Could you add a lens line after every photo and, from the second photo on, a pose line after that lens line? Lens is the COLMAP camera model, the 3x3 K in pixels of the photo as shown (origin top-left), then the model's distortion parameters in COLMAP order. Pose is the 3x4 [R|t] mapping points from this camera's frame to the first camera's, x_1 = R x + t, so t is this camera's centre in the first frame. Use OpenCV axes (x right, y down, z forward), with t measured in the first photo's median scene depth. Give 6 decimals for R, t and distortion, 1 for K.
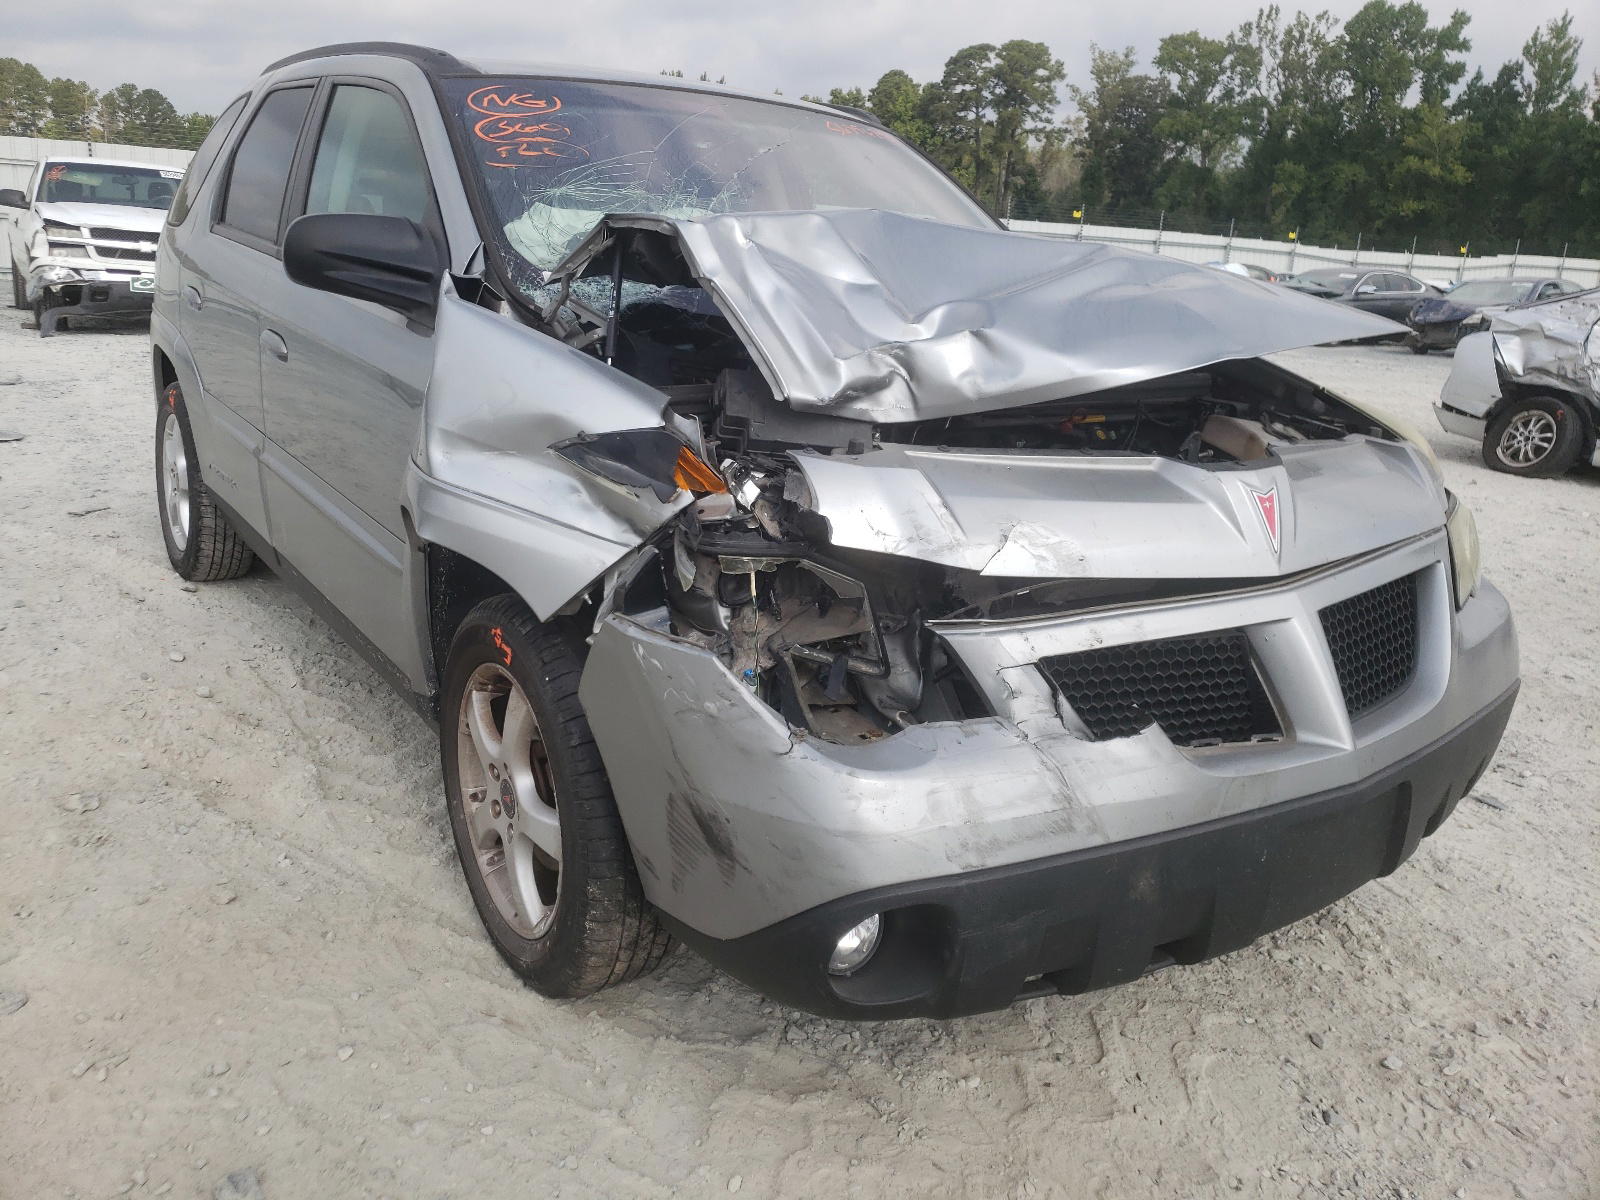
lens RADIAL K [[1214.6, 0, 800.0], [0, 1214.6, 600.0], [0, 0, 1]] dist [0.009451, 0.006061]
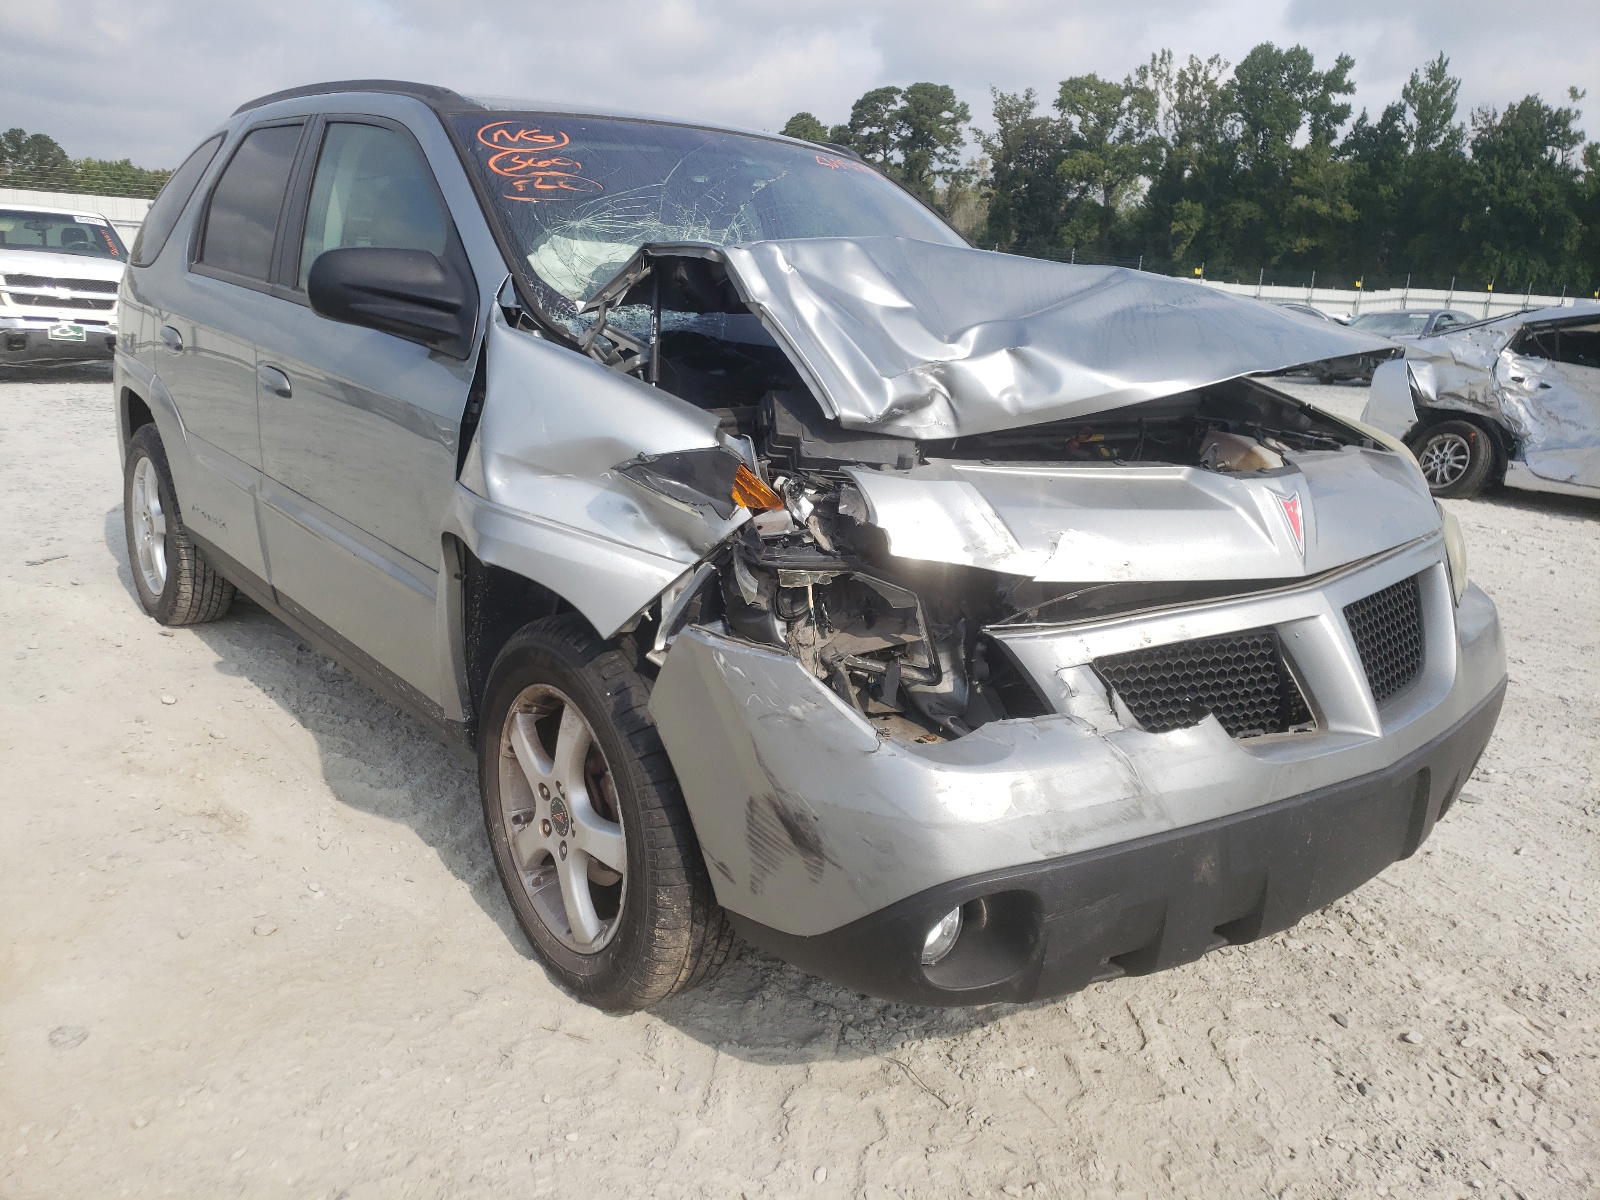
lens RADIAL K [[1213.8, 0, 789.9], [0, 1213.8, 627.6], [0, 0, 1]] dist [0.012470, 0.005800]
pose [[0.998088, -0.027408, 0.055395, -0.104686], [0.027989, 0.999561, -0.009733, 0.020998], [-0.055104, 0.011265, 0.998417, -0.028710]]
